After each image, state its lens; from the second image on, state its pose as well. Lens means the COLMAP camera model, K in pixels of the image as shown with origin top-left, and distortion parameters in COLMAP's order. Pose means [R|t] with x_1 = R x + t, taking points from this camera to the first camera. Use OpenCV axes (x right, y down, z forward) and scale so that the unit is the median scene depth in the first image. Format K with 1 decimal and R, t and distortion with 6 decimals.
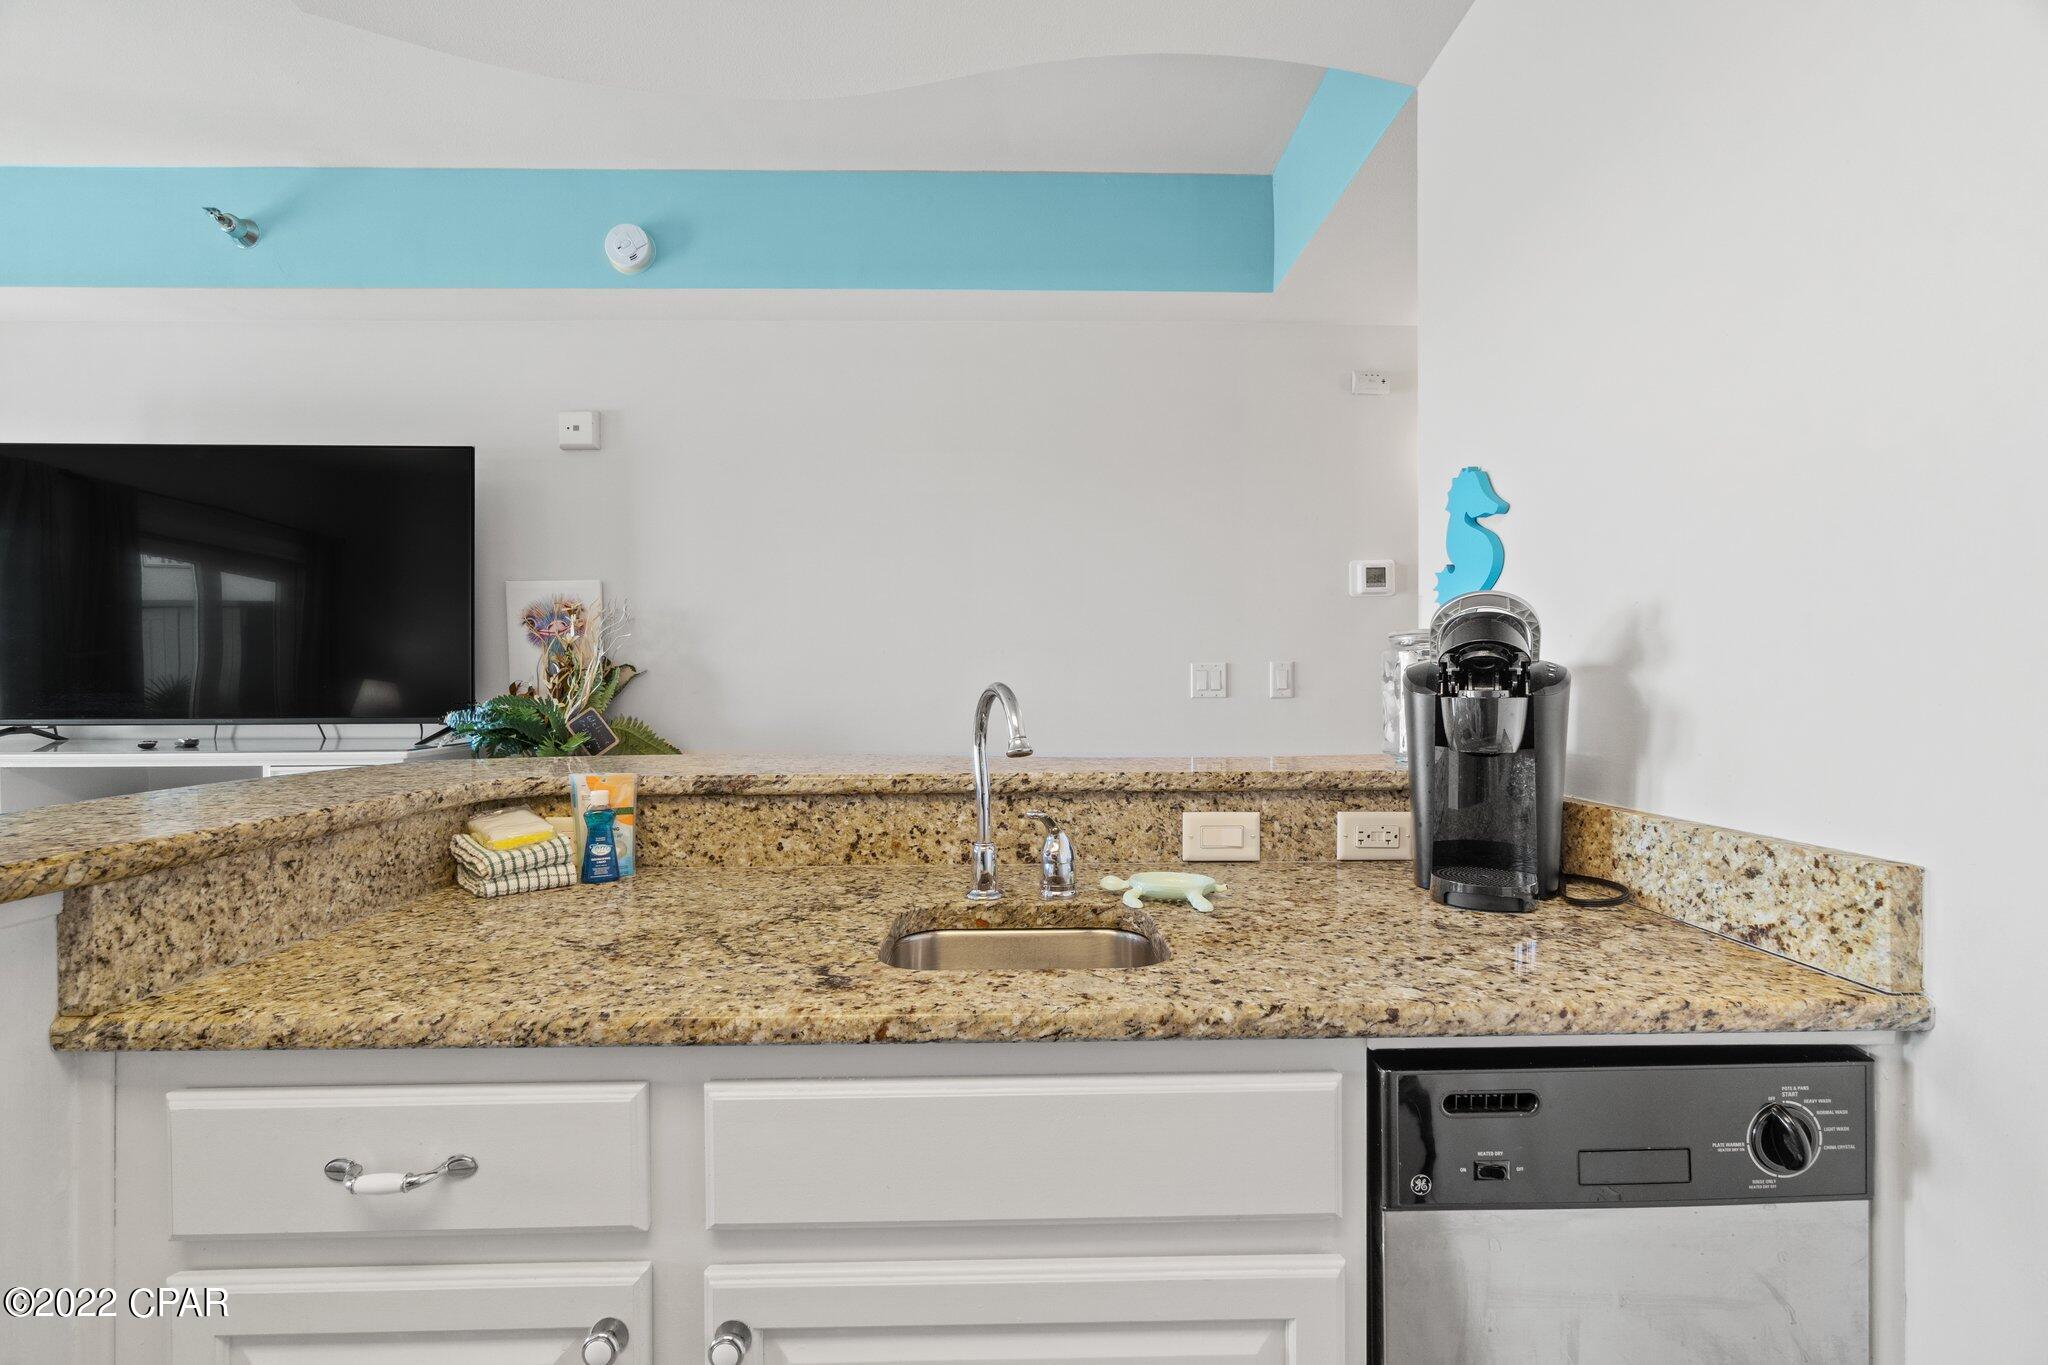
lens RADIAL K [[890.1, 0, 1004.6], [0, 890.1, 691.1], [0, 0, 1]] dist [-0.005122, 0.000517]
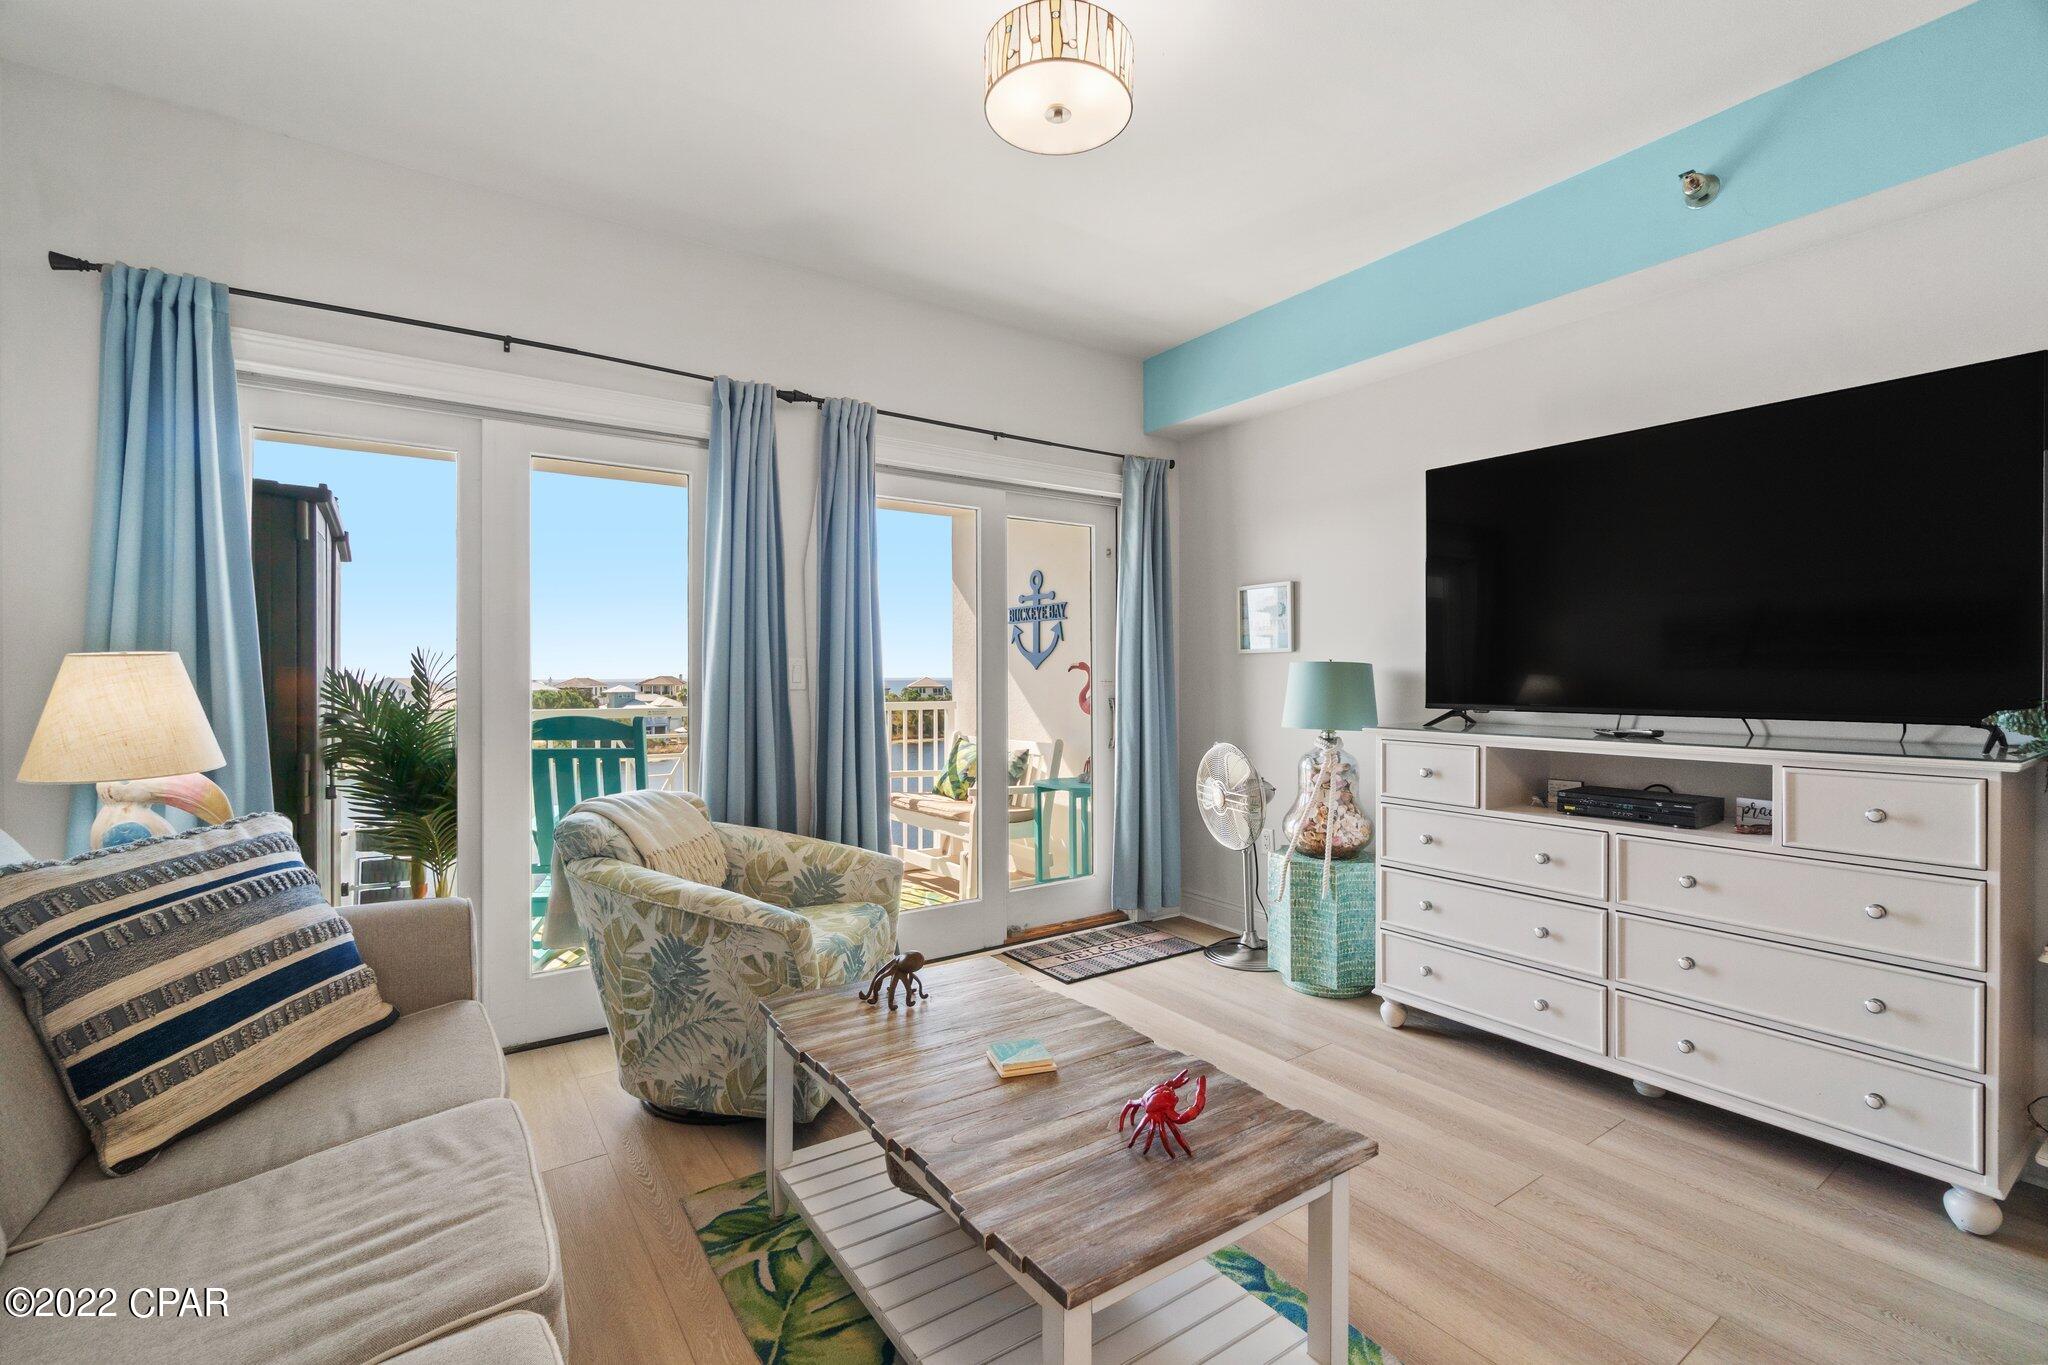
lens RADIAL K [[890.1, 0, 1033.5], [0, 890.1, 678.1], [0, 0, 1]] dist [-0.005122, 0.000517]
pose [[0.555992, 0.004946, -0.831173, -1.158737], [-0.010461, 0.999945, -0.001048, 0.013682], [0.831122, 0.009278, 0.556013, -0.250612]]
